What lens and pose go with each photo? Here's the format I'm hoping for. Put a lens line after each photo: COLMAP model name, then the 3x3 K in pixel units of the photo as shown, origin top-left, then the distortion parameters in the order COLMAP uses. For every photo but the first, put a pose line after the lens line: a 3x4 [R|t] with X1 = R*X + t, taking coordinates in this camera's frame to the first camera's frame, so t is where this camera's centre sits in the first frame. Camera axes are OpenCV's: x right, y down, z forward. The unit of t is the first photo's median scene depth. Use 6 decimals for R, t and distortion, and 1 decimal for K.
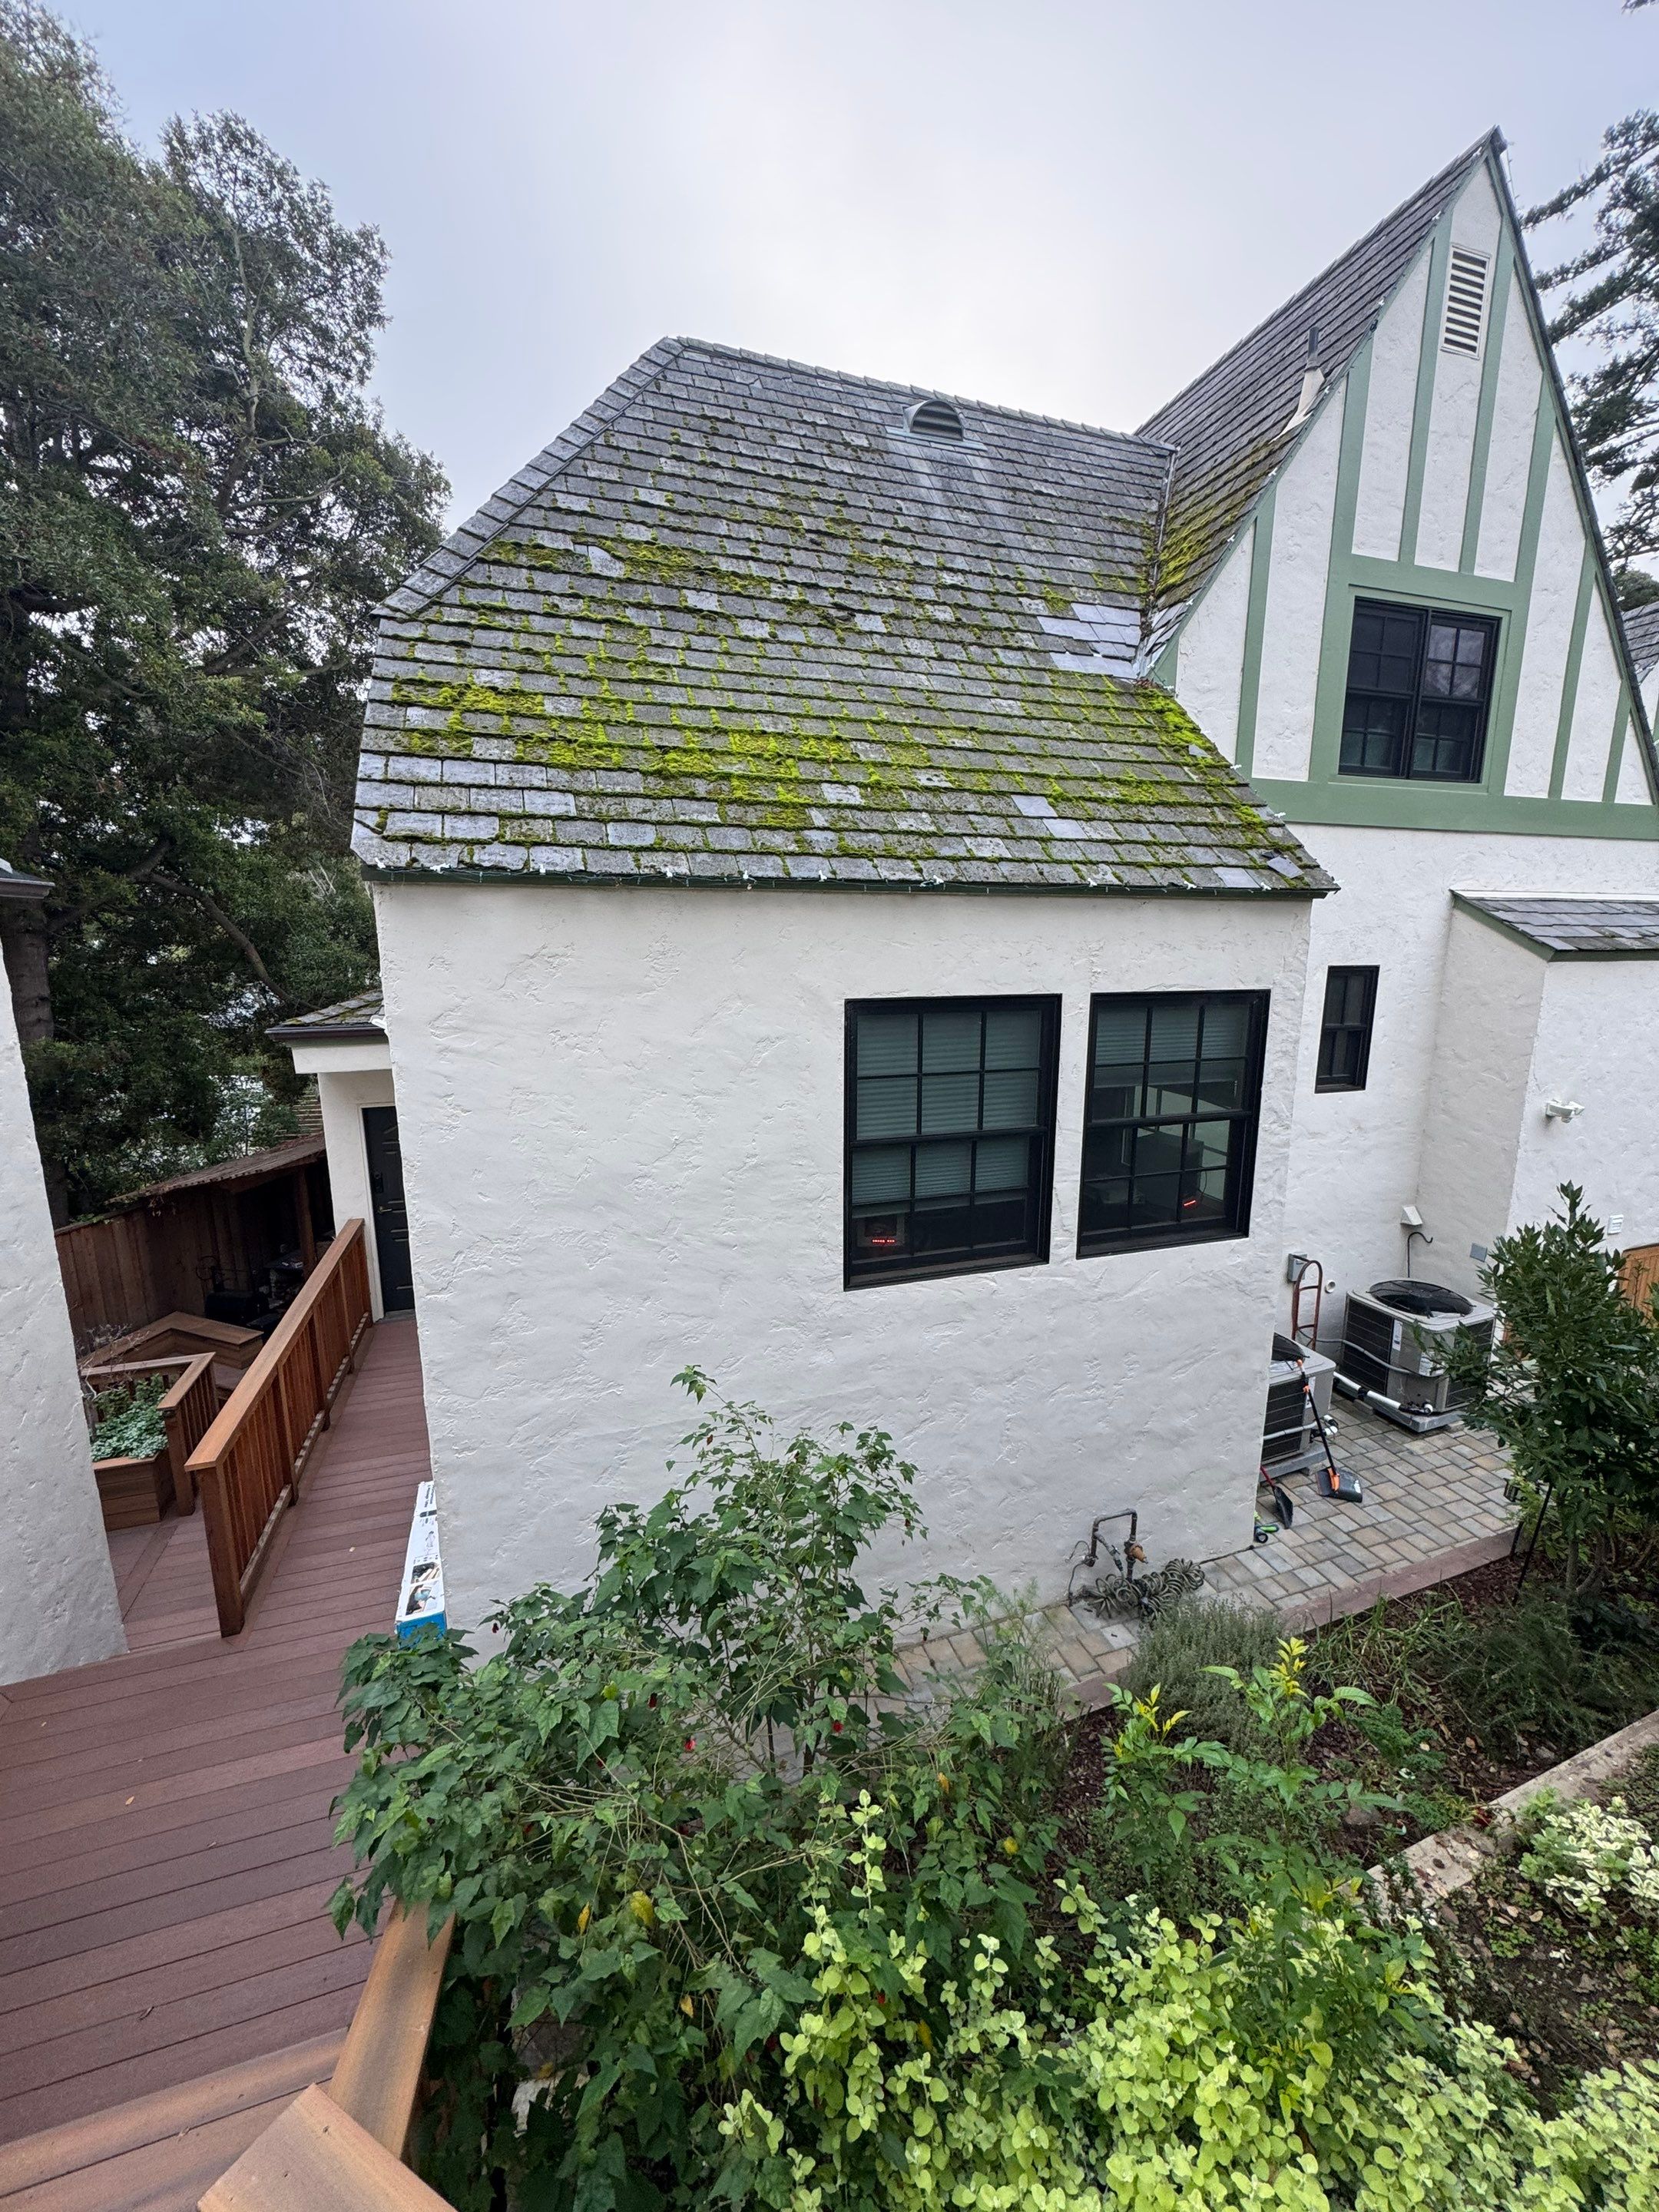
lens RADIAL K [[869.9, 0, 829.5], [0, 869.9, 1106.0], [0, 0, 1]] dist [-0.002687, -0.000152]
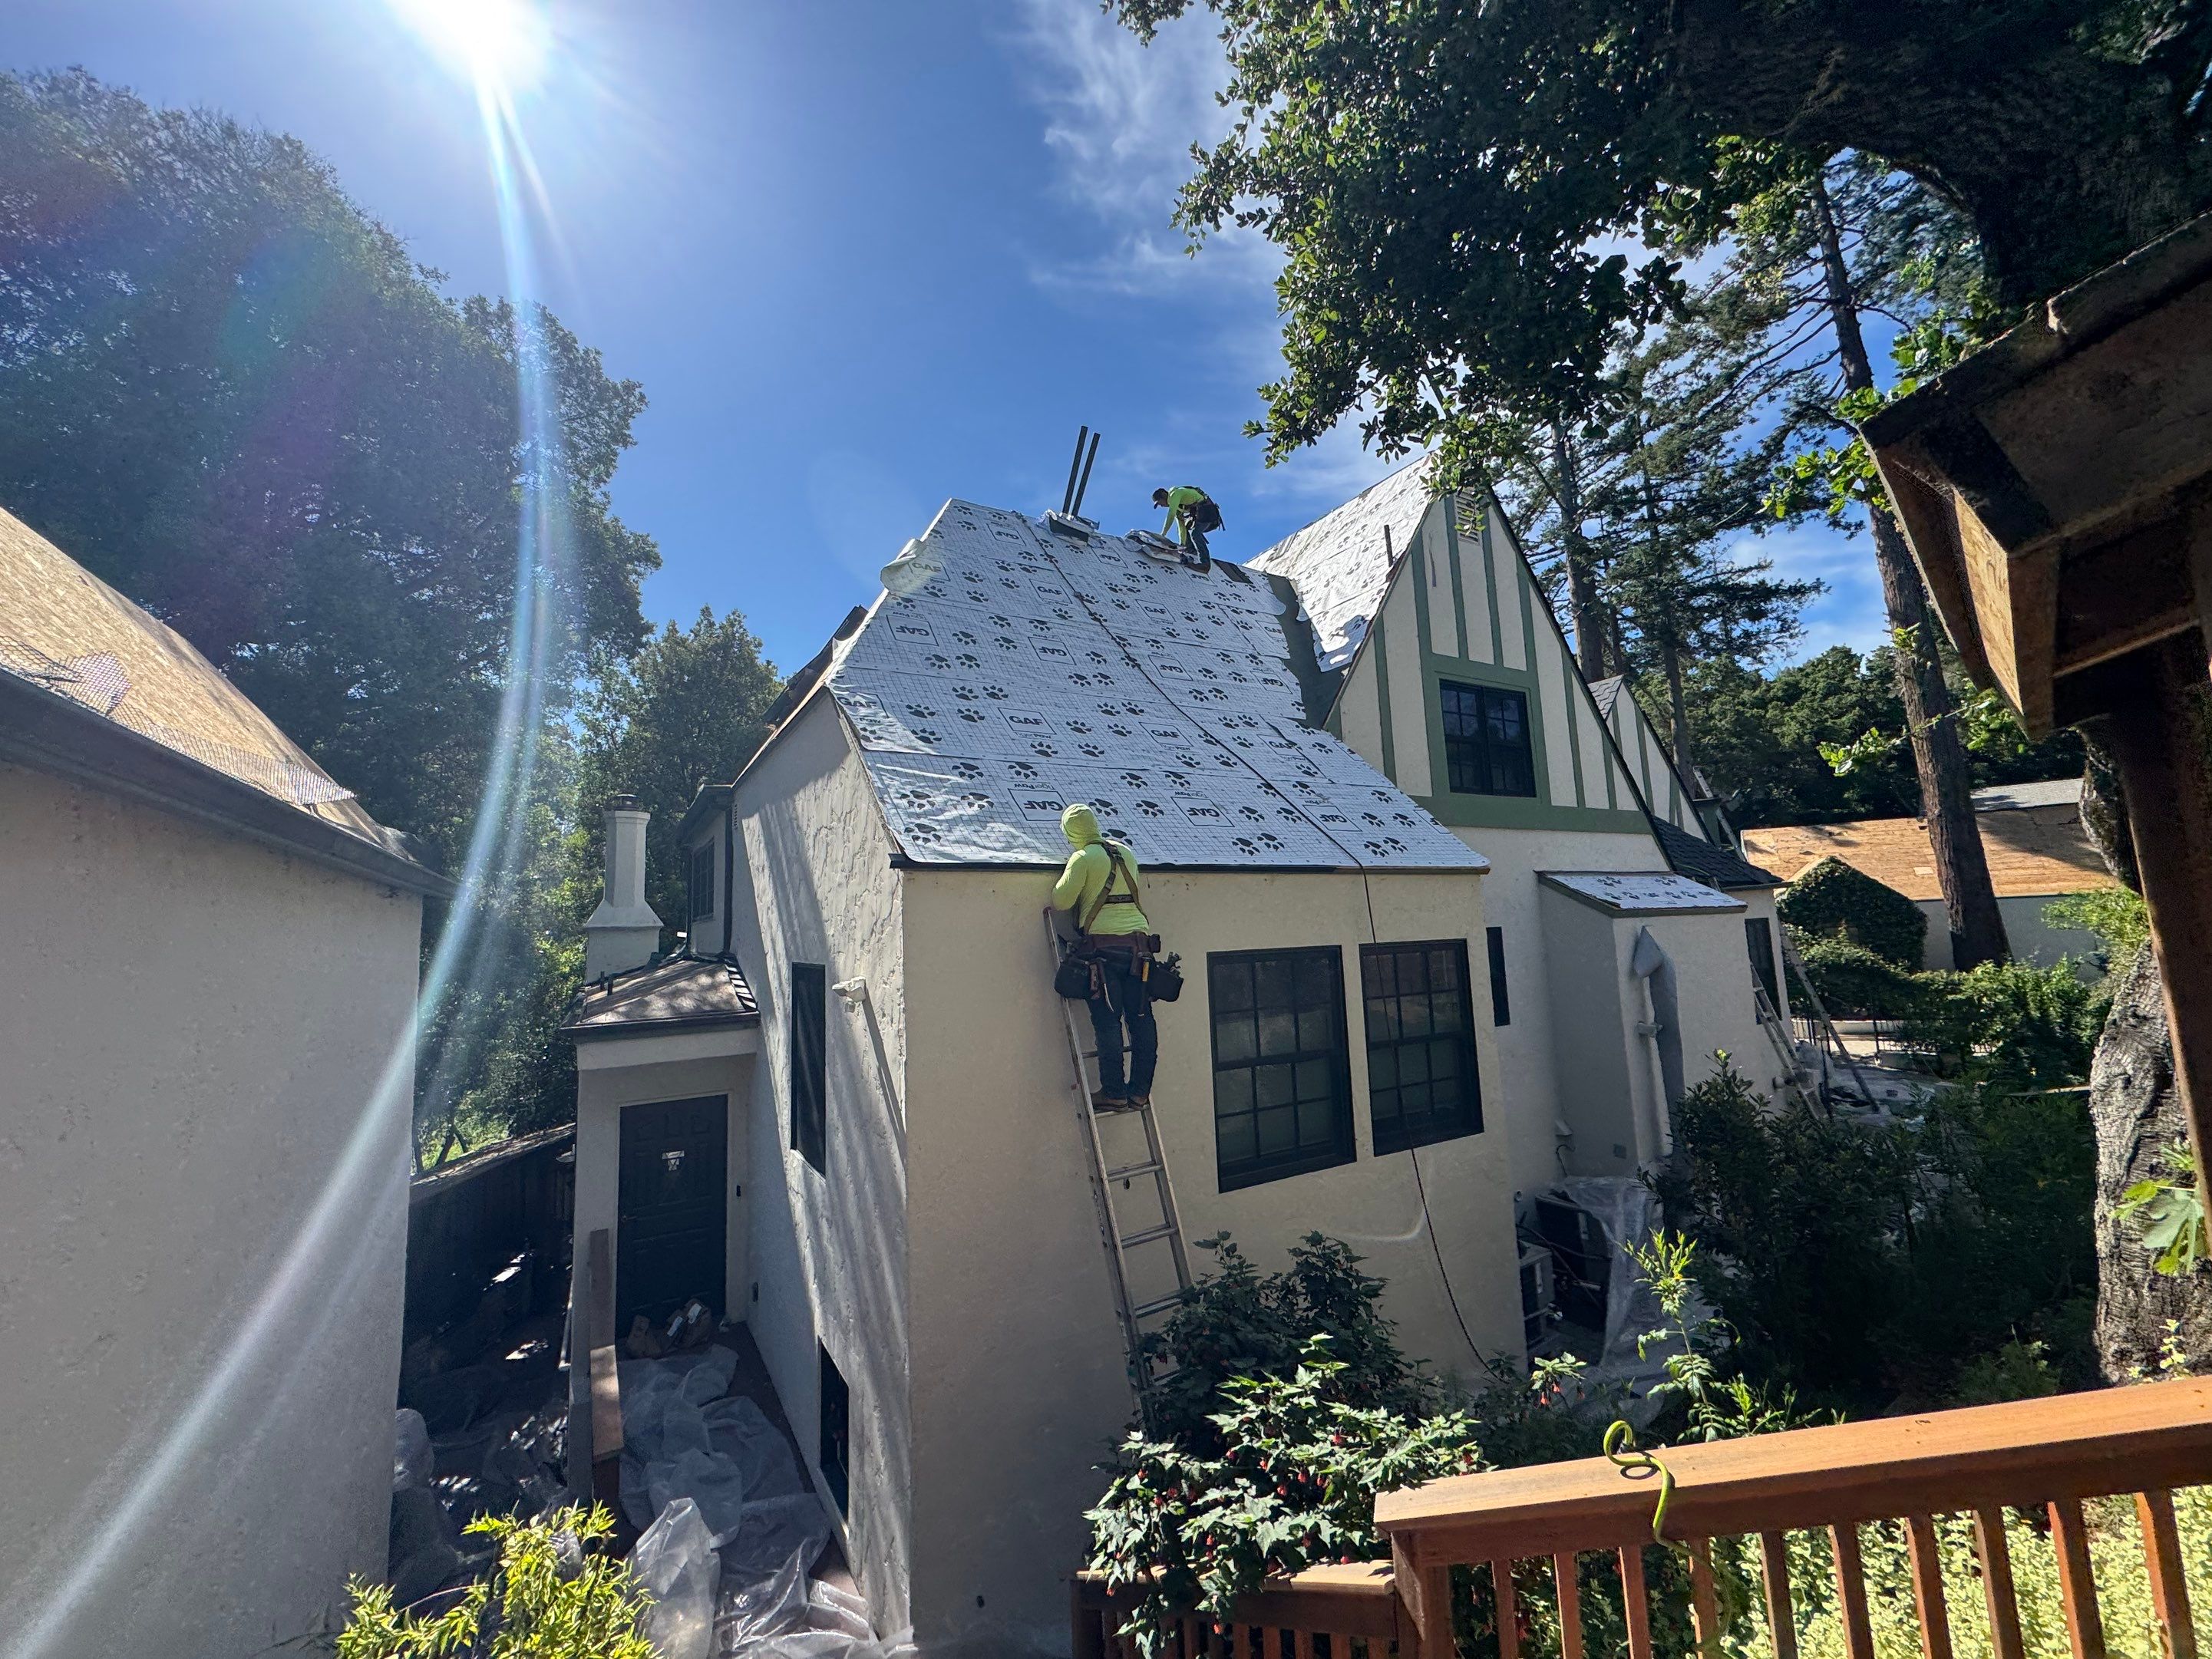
lens RADIAL K [[869.8, 0, 1118.5], [0, 869.8, 832.2], [0, 0, 1]] dist [-0.002687, -0.000152]
pose [[0.974951, -0.018216, 0.221673, -0.218762], [0.087069, 0.948359, -0.305015, 0.052542], [-0.204669, 0.316676, 0.926190, -0.144615]]
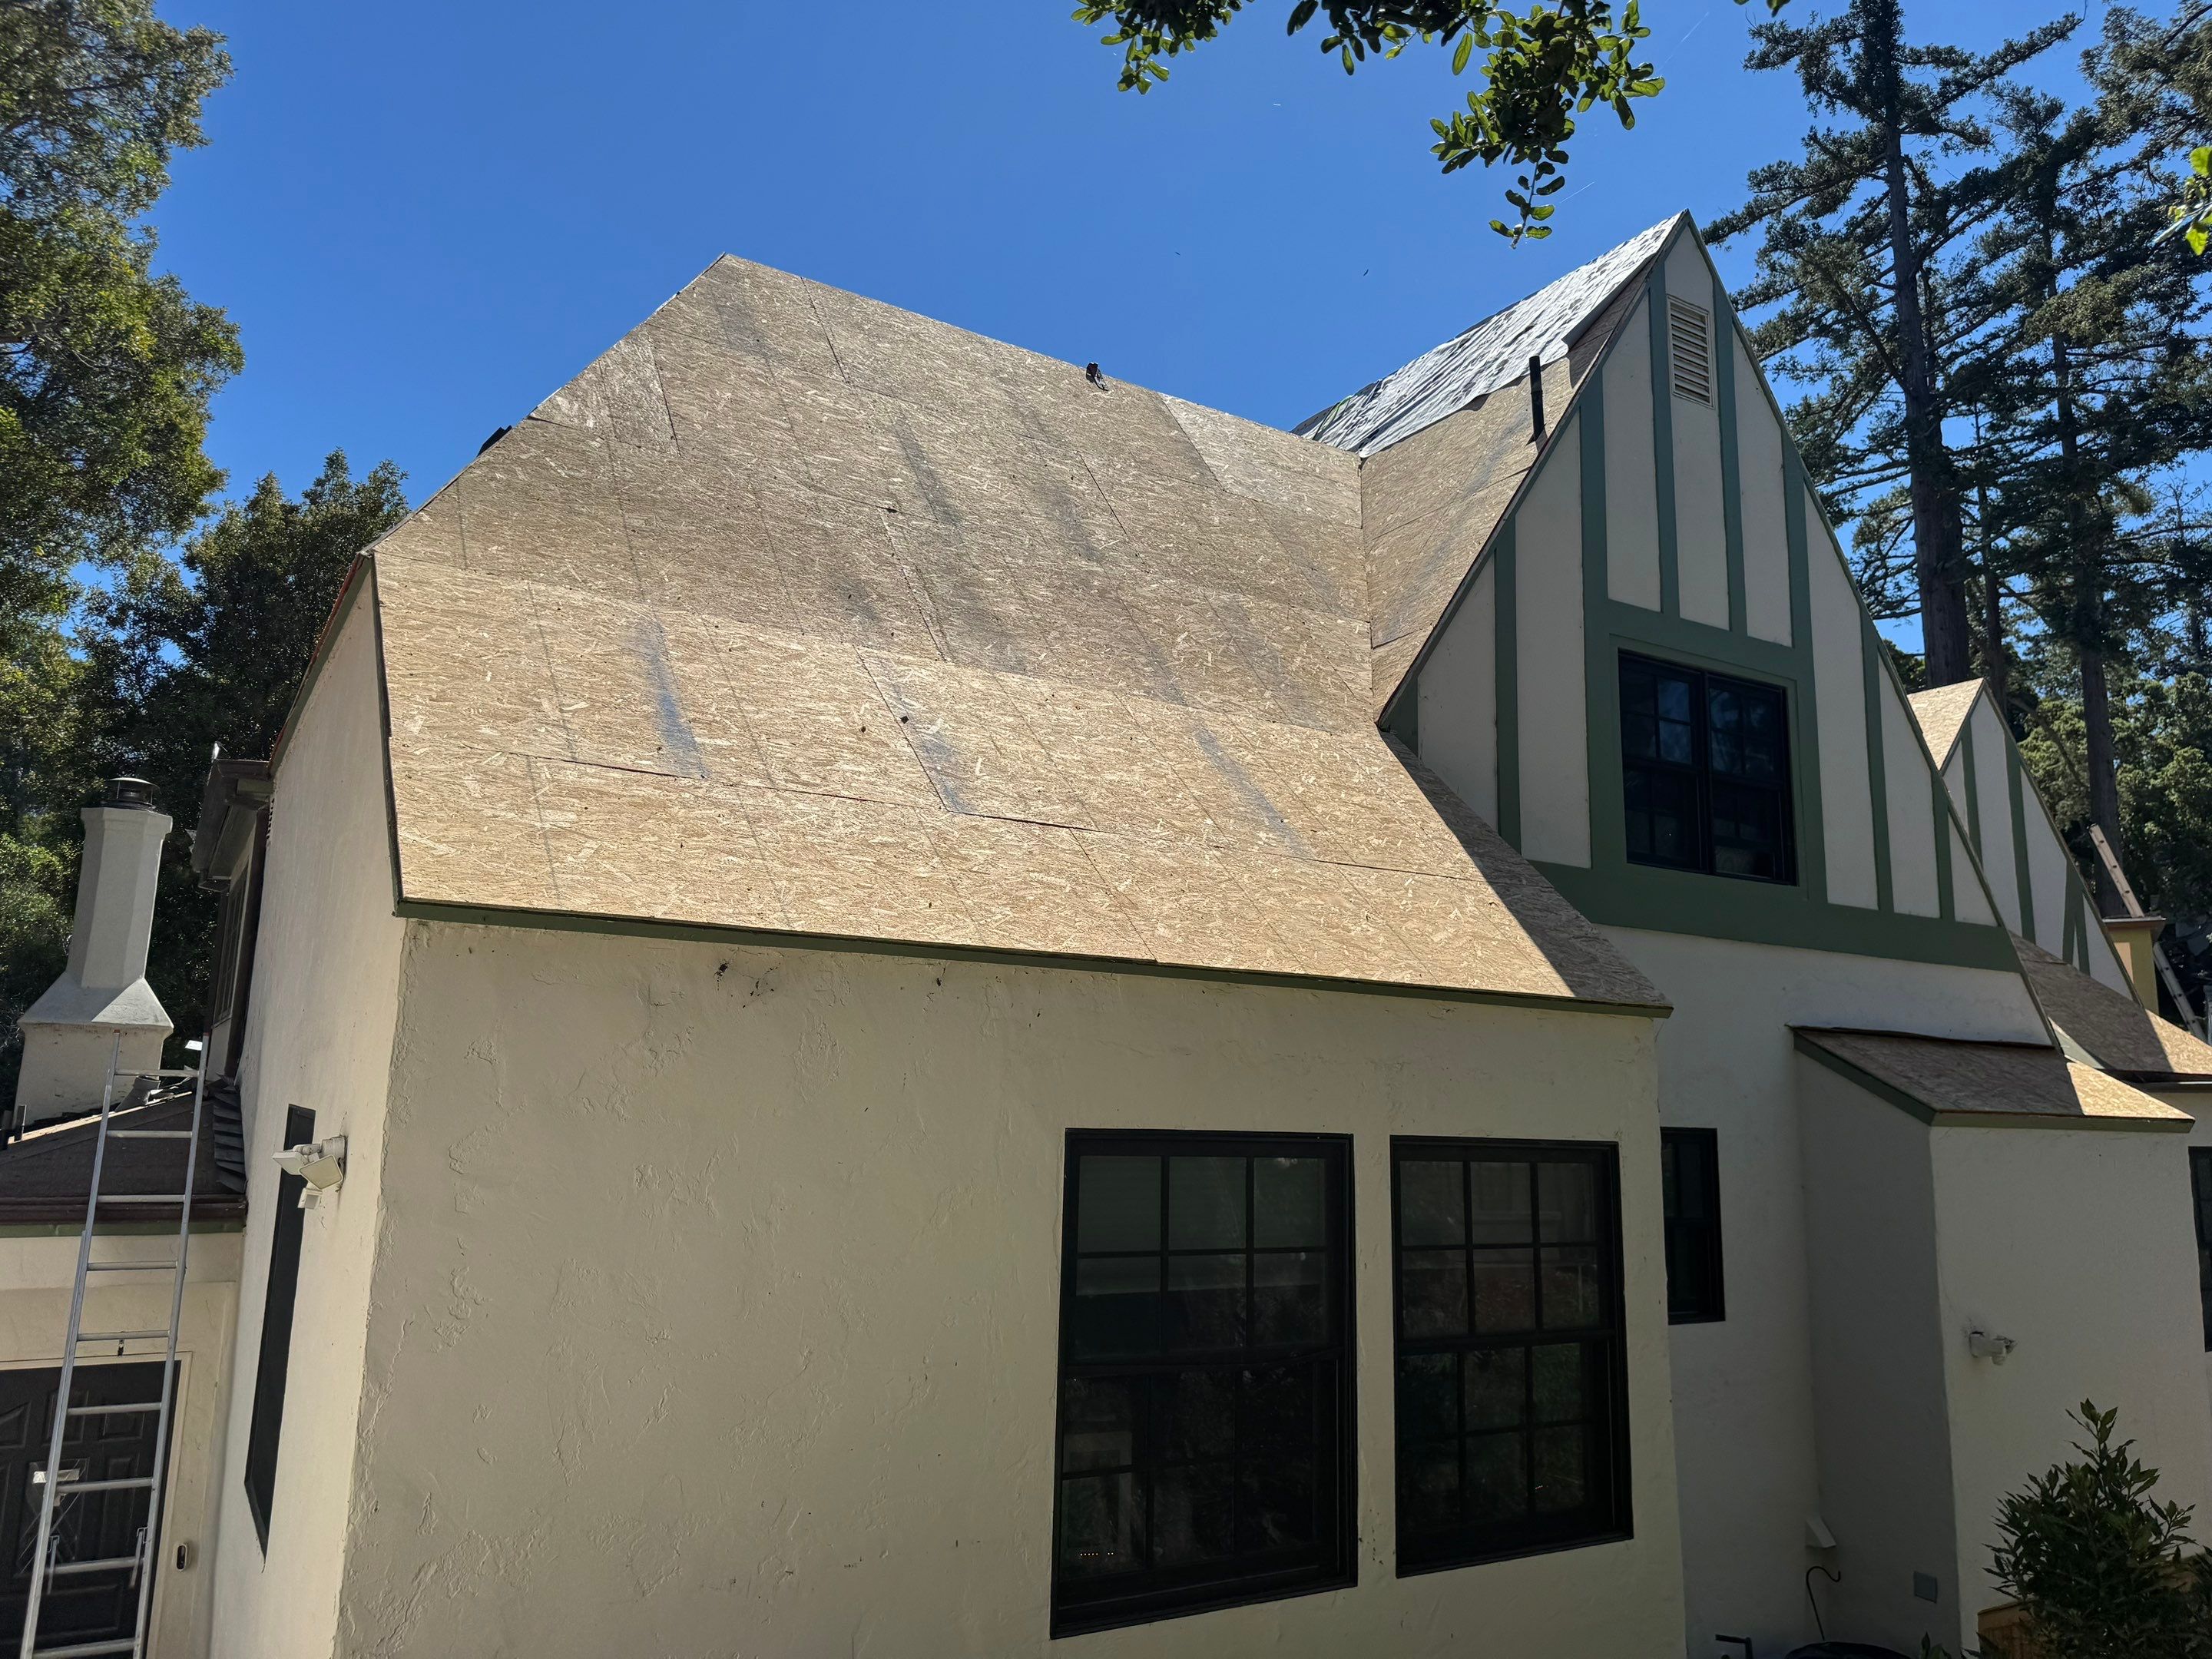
lens RADIAL K [[1564.7, 0, 1106.0], [0, 1564.7, 829.5], [0, 0, 1]] dist [0.004296, -0.003995]
pose [[0.972668, 0.059488, 0.224452, -0.122328], [0.026217, 0.932310, -0.360710, 0.049618], [-0.230717, 0.356735, 0.905268, -0.085858]]
